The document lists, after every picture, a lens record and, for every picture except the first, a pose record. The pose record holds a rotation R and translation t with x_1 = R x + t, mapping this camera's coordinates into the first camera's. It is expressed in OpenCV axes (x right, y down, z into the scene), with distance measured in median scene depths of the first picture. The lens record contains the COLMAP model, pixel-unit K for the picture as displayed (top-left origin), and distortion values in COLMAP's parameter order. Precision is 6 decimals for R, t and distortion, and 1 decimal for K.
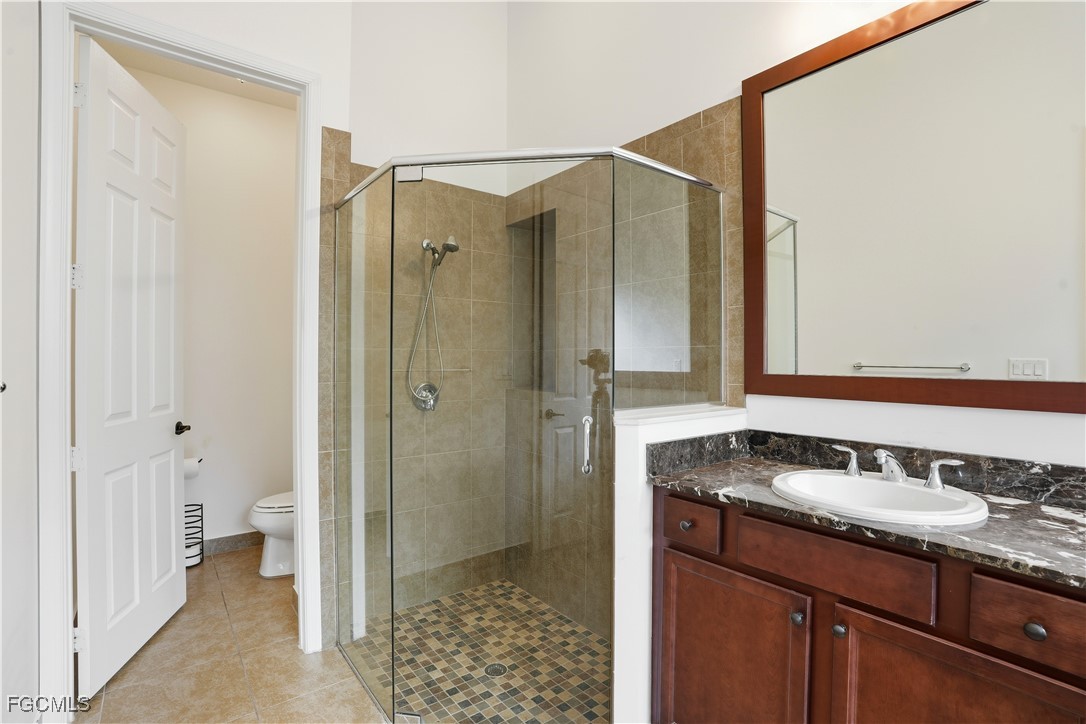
lens RADIAL K [[501.8, 0, 539.5], [0, 501.8, 360.3], [0, 0, 1]] dist [-0.031531, 0.000806]
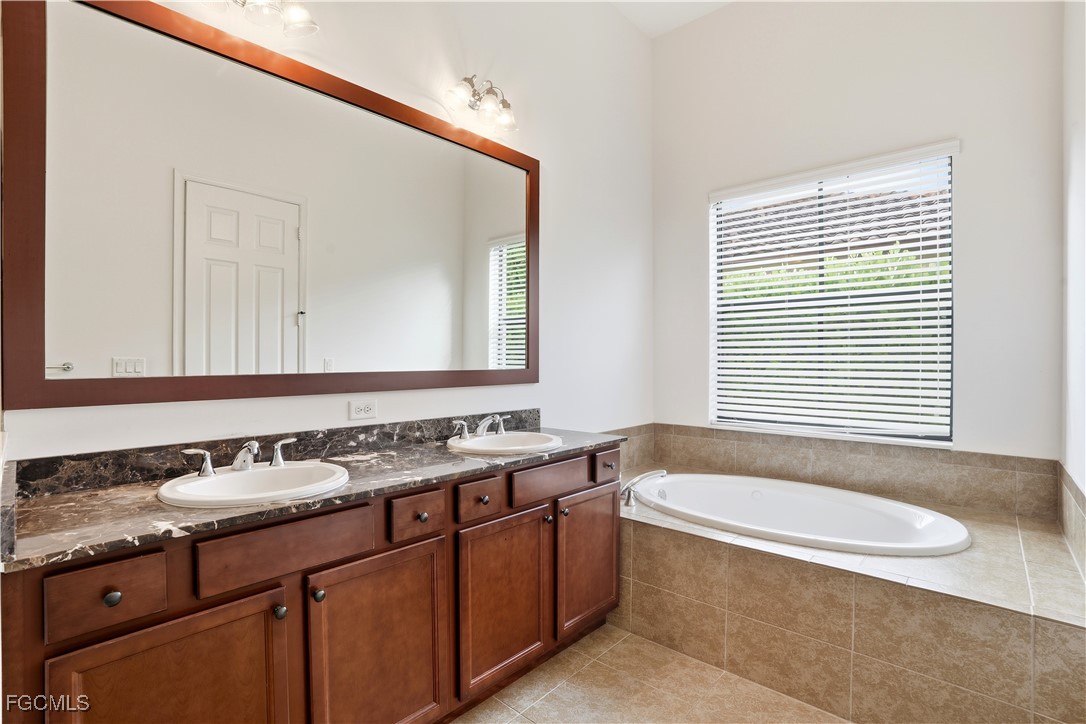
lens RADIAL K [[501.8, 0, 539.5], [0, 501.8, 360.3], [0, 0, 1]] dist [-0.031531, 0.000806]
pose [[-0.153582, -0.007004, 0.988111, -0.503052], [0.002126, 0.999970, 0.007418, -0.006214], [-0.988134, 0.003240, -0.153562, 0.549044]]
